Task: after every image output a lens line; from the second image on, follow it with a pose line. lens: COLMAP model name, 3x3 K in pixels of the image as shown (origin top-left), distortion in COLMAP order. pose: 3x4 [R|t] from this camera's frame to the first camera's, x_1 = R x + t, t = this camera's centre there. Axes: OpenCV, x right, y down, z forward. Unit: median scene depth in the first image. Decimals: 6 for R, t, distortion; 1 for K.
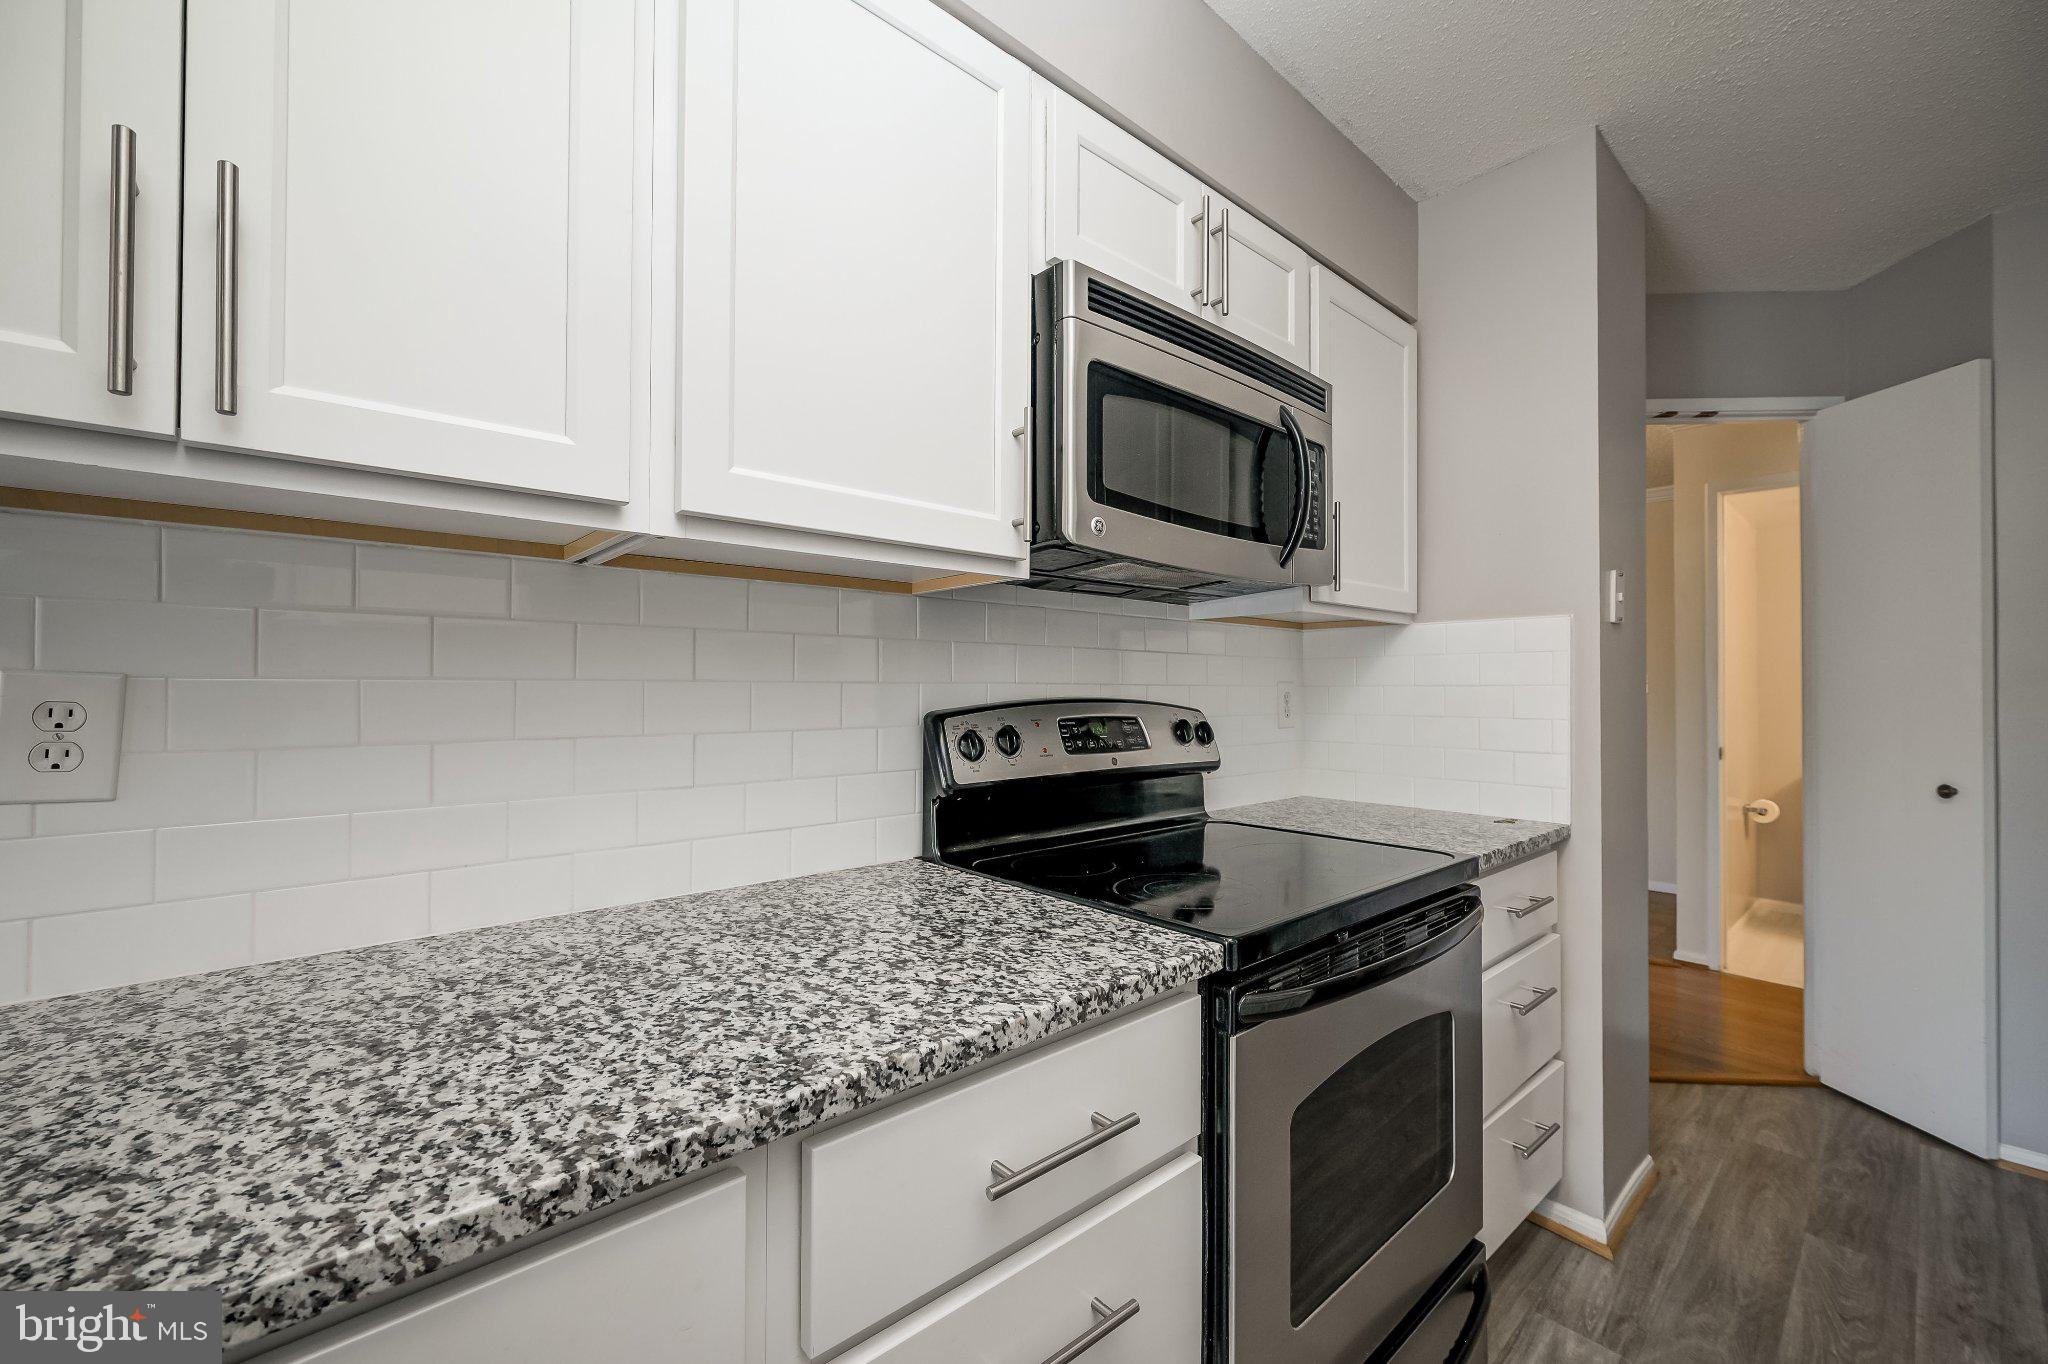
lens RADIAL K [[818.0, 0, 1027.5], [0, 818.0, 676.6], [0, 0, 1]] dist [0.000649, 0.000241]
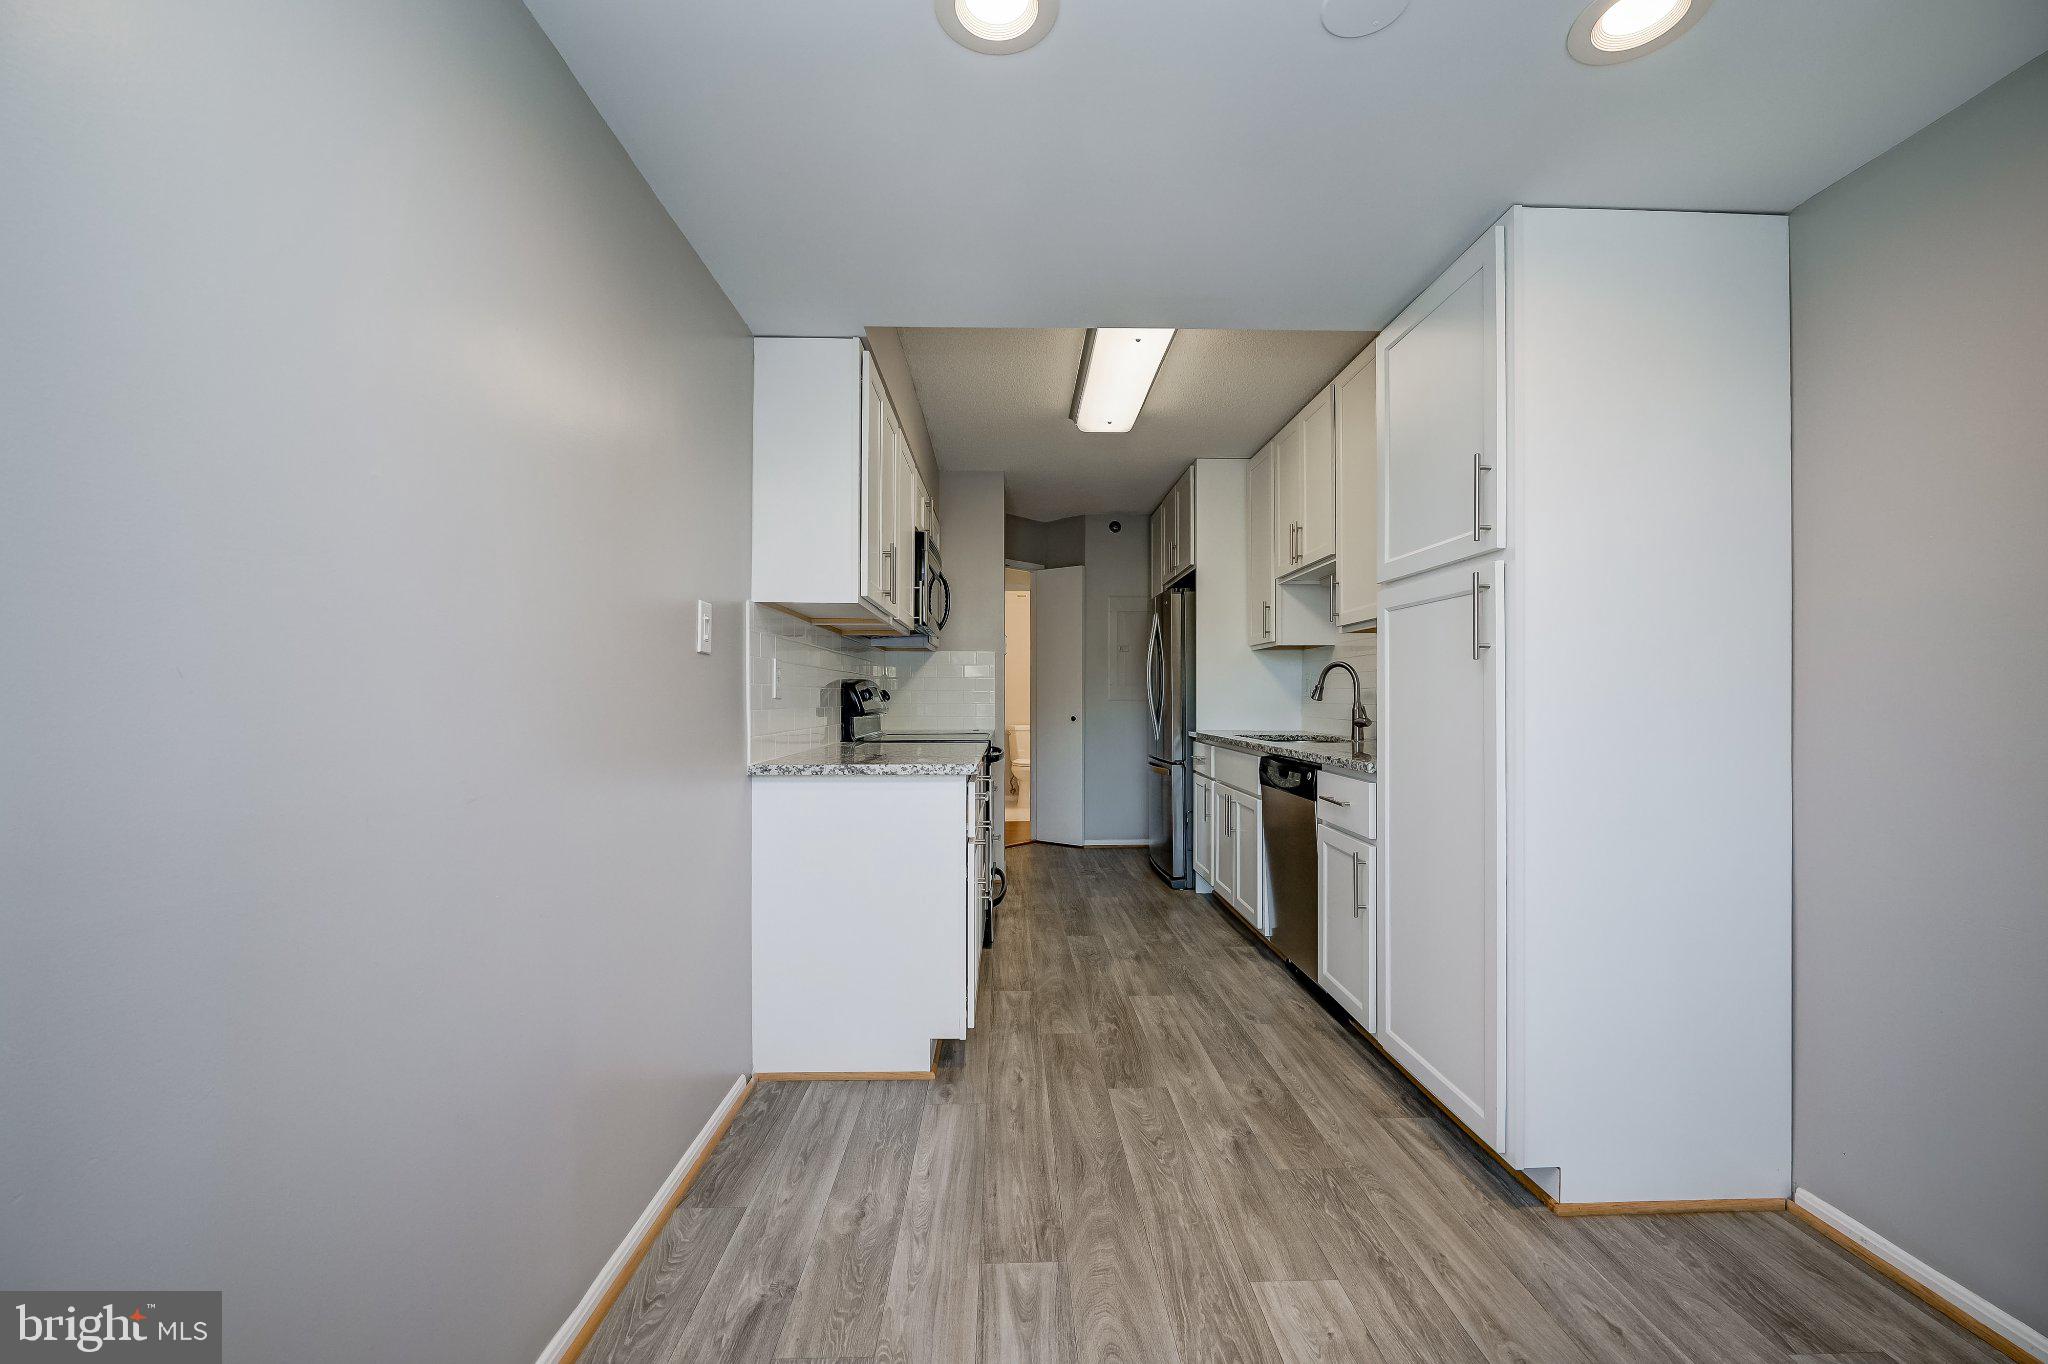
lens RADIAL K [[826.1, 0, 1024.1], [0, 826.1, 689.7], [0, 0, 1]] dist [0.002603, 0.000591]
pose [[0.650985, 0.003288, 0.759083, -1.642962], [-0.007393, 0.999971, 0.002008, 0.054444], [-0.759054, -0.006919, 0.650990, -1.028726]]
